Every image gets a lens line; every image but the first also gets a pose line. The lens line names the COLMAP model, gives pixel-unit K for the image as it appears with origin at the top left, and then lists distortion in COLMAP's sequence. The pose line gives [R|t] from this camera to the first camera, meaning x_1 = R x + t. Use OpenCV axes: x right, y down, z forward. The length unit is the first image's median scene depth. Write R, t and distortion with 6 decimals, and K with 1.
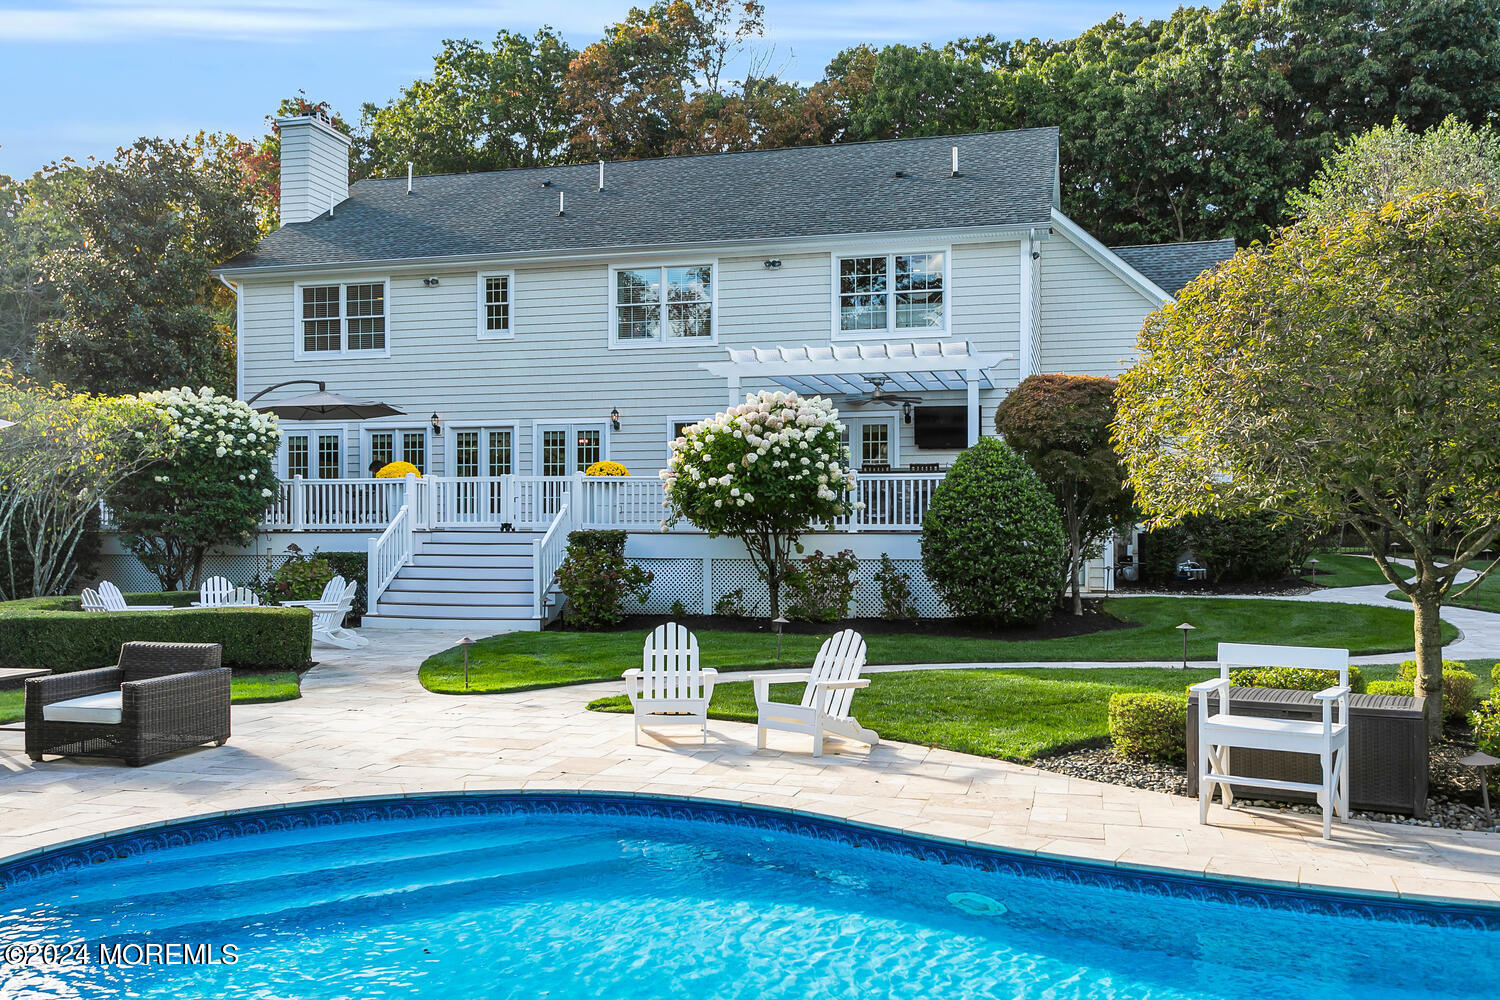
lens RADIAL K [[1335.4, 0, 744.4], [0, 1335.4, 499.4], [0, 0, 1]] dist [-0.022975, -0.003374]
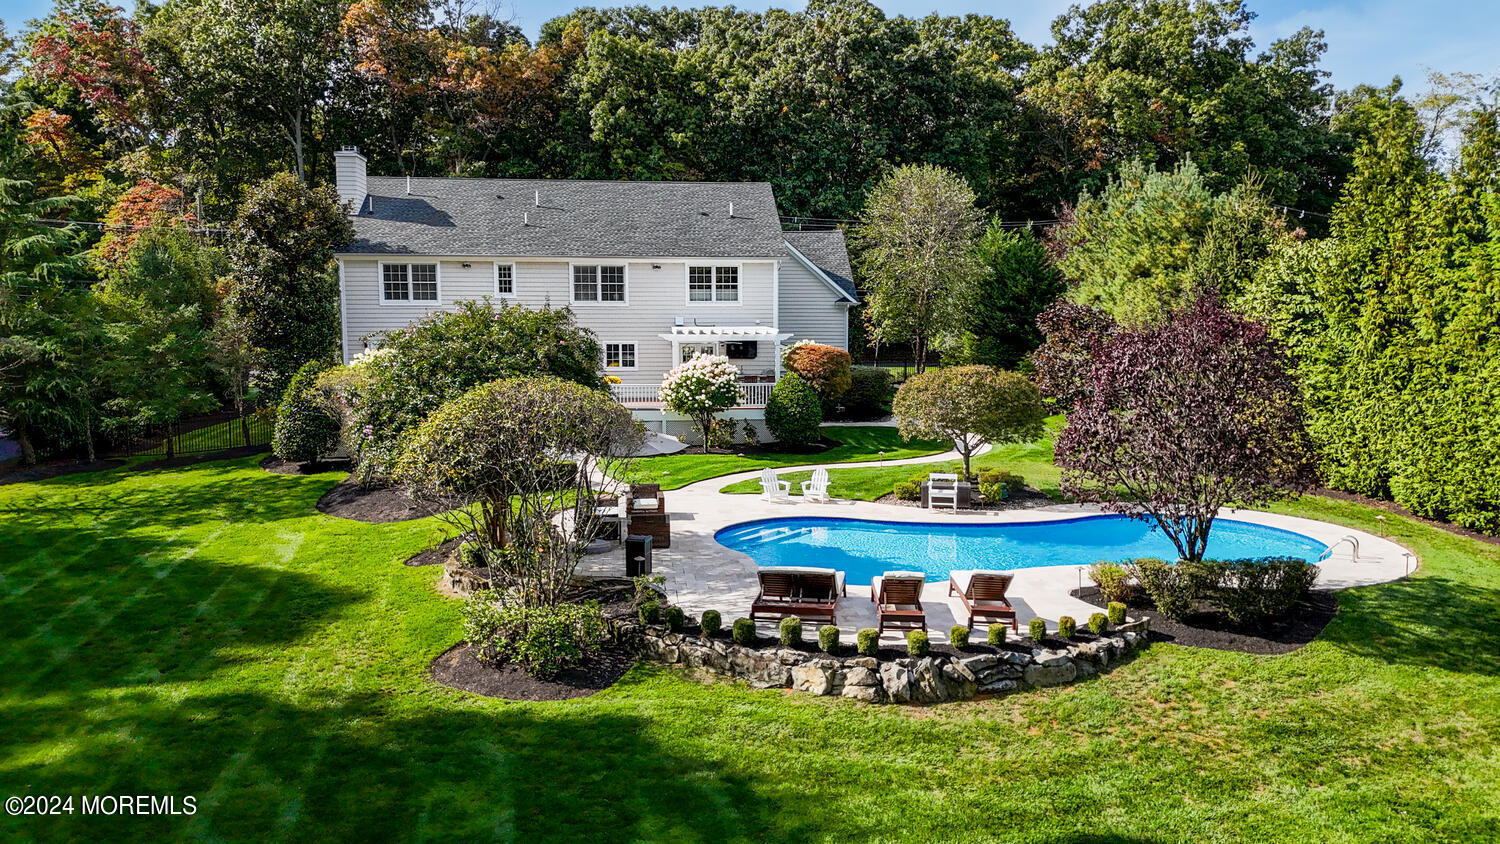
lens RADIAL K [[1121.7, 0, 762.9], [0, 1121.7, 421.7], [0, 0, 1]] dist [0.042780, -0.007573]
pose [[0.928914, -0.047463, 0.367241, -0.635804], [-0.004022, 0.990400, 0.138174, -0.241175], [-0.370274, -0.129829, 0.919805, -0.930230]]
